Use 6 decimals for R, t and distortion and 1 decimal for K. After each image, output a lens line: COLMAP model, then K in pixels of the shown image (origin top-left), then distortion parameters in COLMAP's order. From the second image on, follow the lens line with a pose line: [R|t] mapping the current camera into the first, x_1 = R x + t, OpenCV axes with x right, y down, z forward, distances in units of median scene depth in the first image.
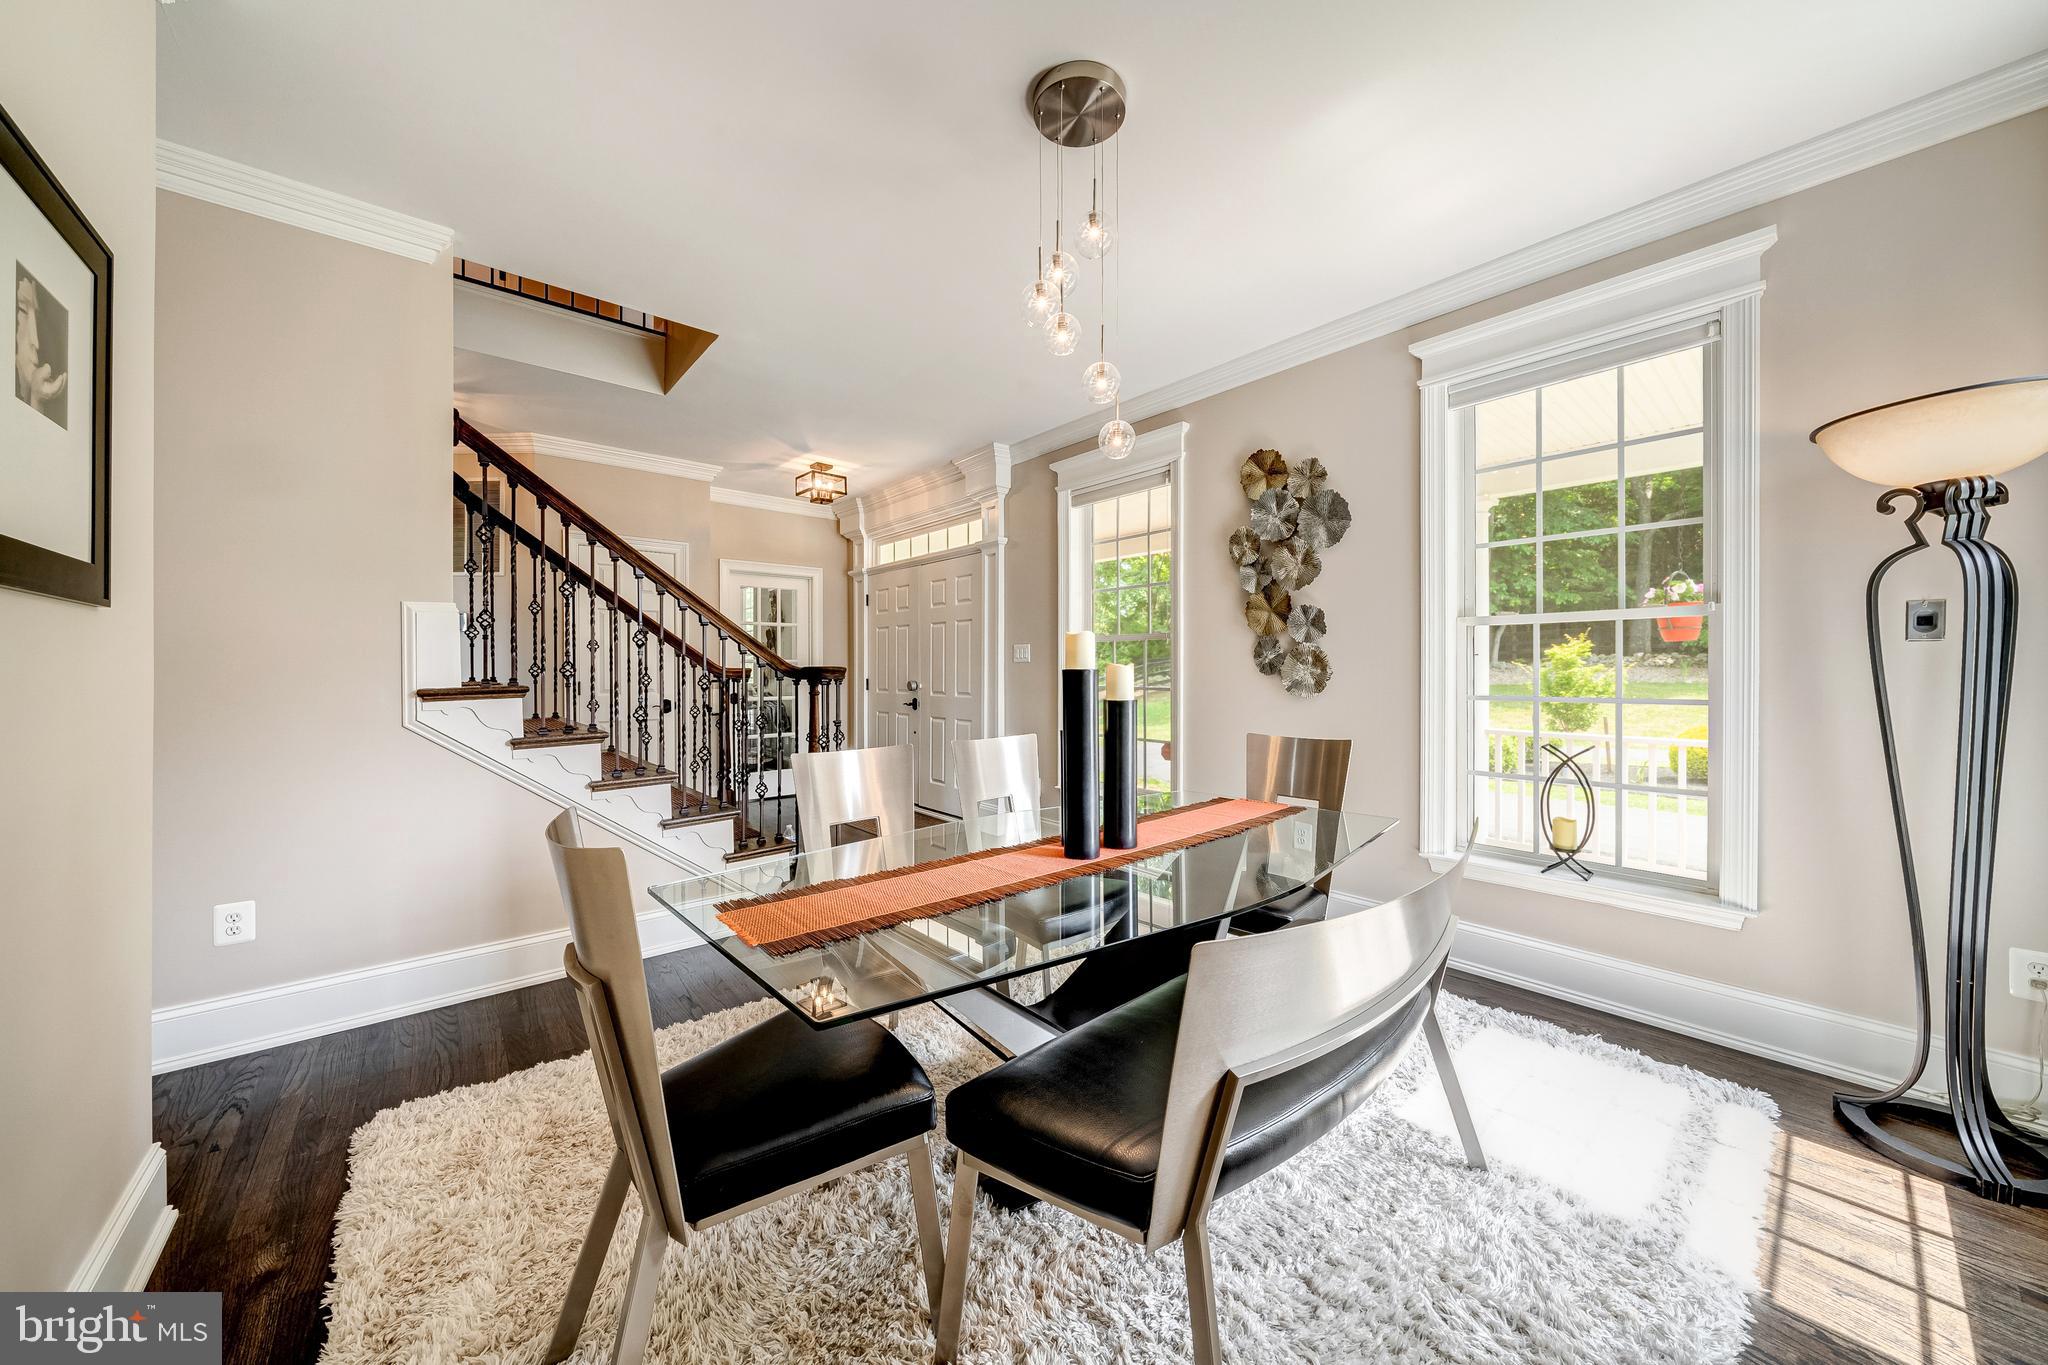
lens RADIAL K [[724.5, 0, 1031.2], [0, 724.5, 674.5], [0, 0, 1]] dist [-0.000739, 0.000013]
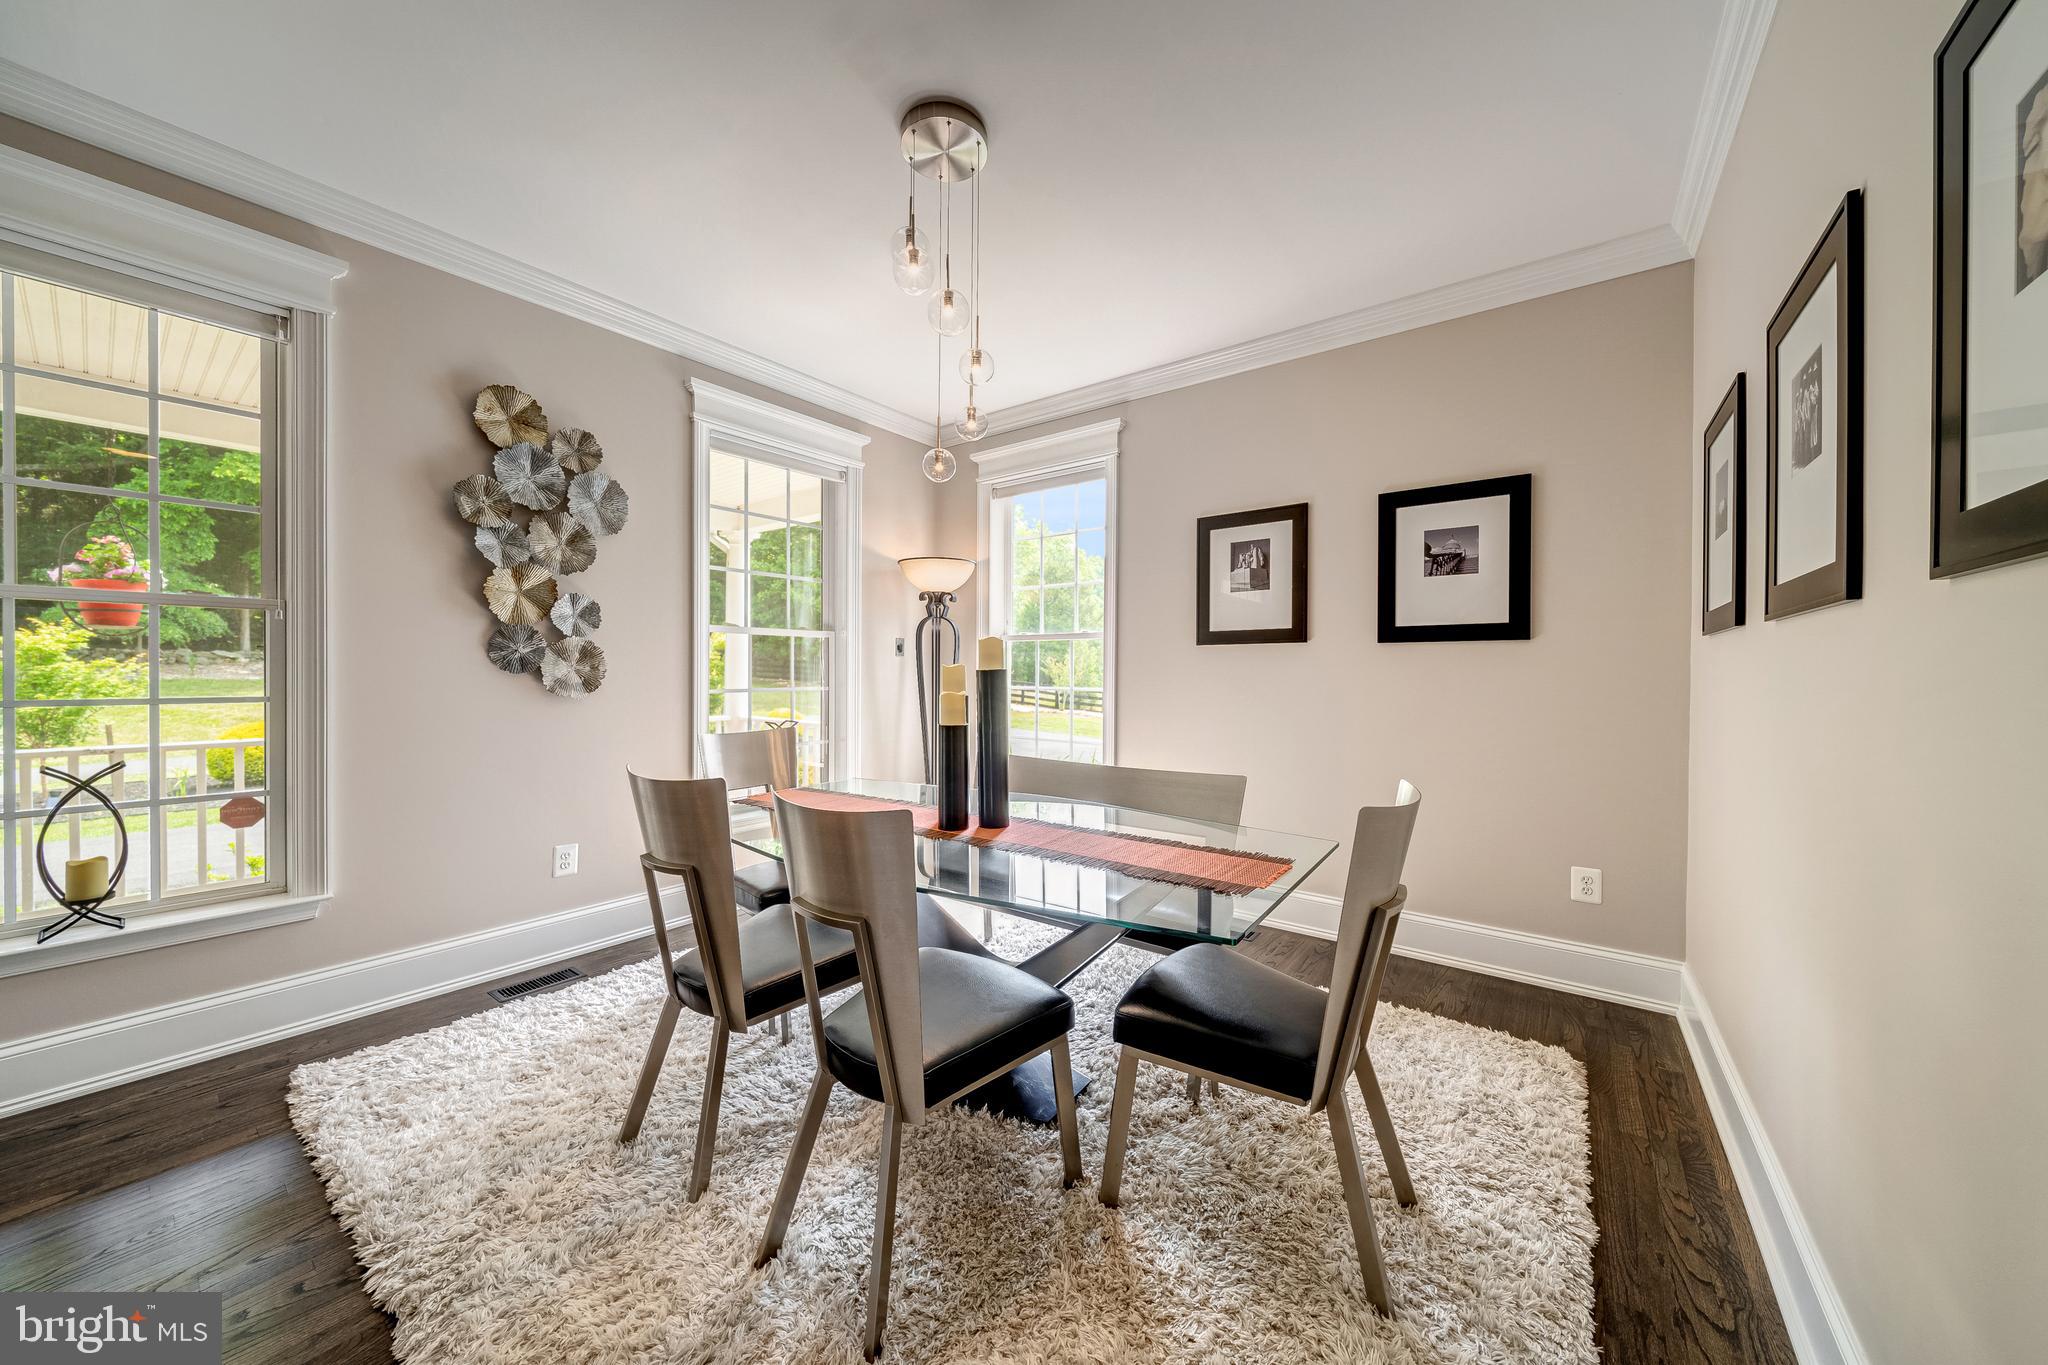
lens RADIAL K [[699.2, 0, 1025.2], [0, 699.2, 675.2], [0, 0, 1]] dist [-0.001140, -0.000062]
pose [[-0.210428, -0.008140, 0.977575, -0.566060], [-0.002483, 0.999967, 0.007792, -0.004713], [-0.977606, -0.000788, -0.210441, 0.640261]]
